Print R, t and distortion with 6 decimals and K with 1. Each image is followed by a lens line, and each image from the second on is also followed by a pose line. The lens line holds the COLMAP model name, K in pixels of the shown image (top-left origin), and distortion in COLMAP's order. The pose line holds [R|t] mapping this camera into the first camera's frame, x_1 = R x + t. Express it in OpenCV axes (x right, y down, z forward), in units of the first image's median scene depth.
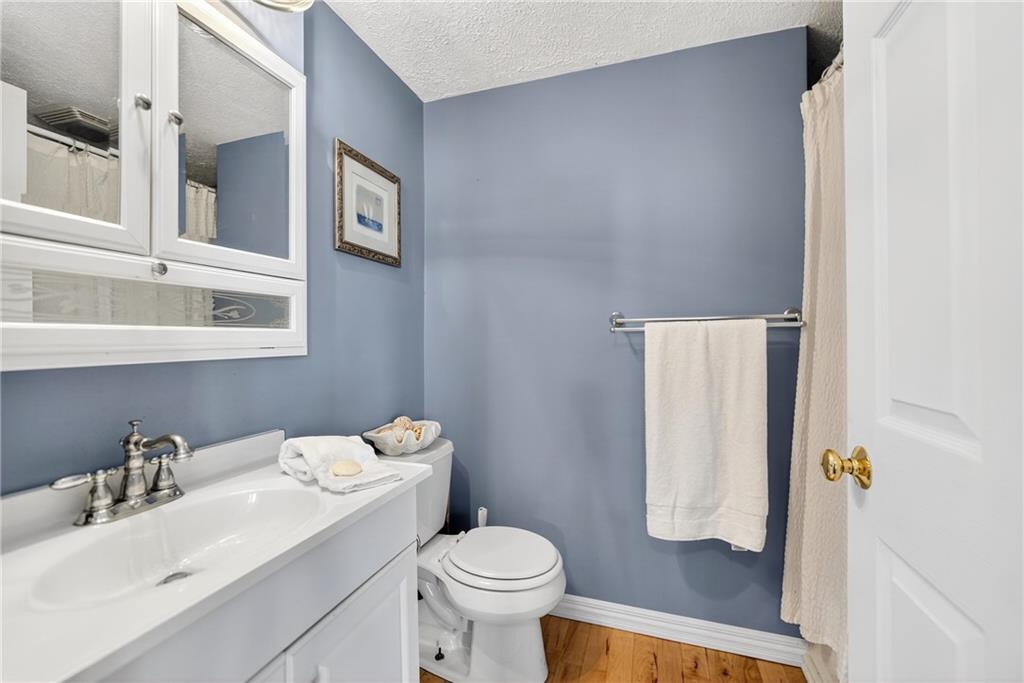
lens RADIAL K [[449.0, 0, 515.1], [0, 449.0, 332.8], [0, 0, 1]] dist [0.002760, 0.000583]
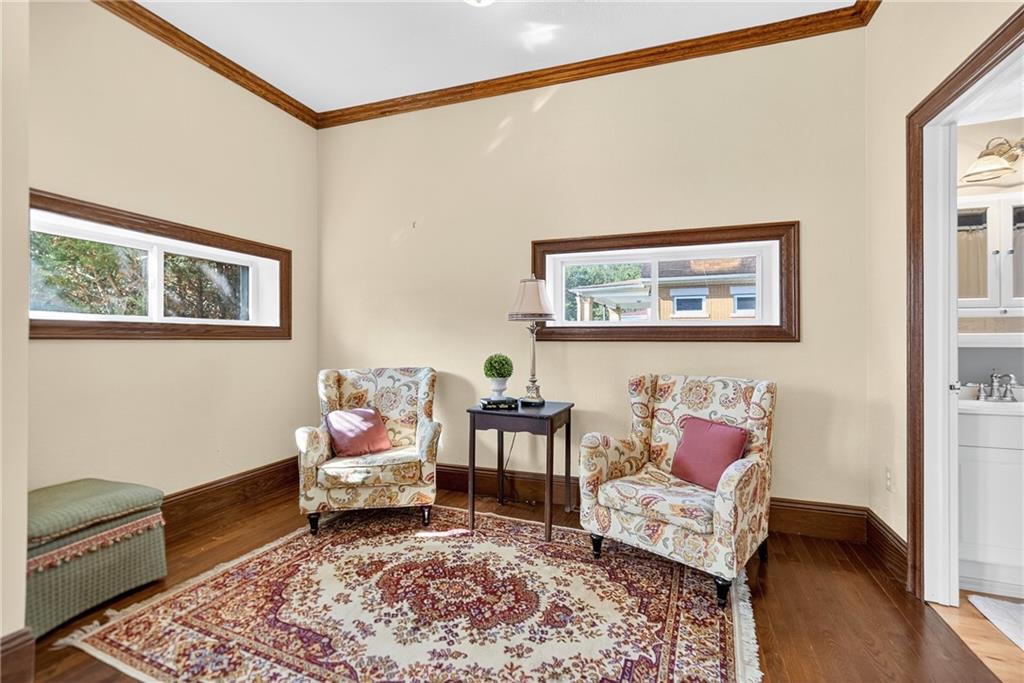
lens RADIAL K [[463.7, 0, 512.0], [0, 463.7, 341.5], [0, 0, 1]] dist [-0.001555, -0.000511]
pose [[0.013932, -0.001107, -0.999902, 1.896297], [0.013116, 0.999914, -0.000925, -0.002568], [0.999817, -0.013102, 0.013946, -1.939711]]
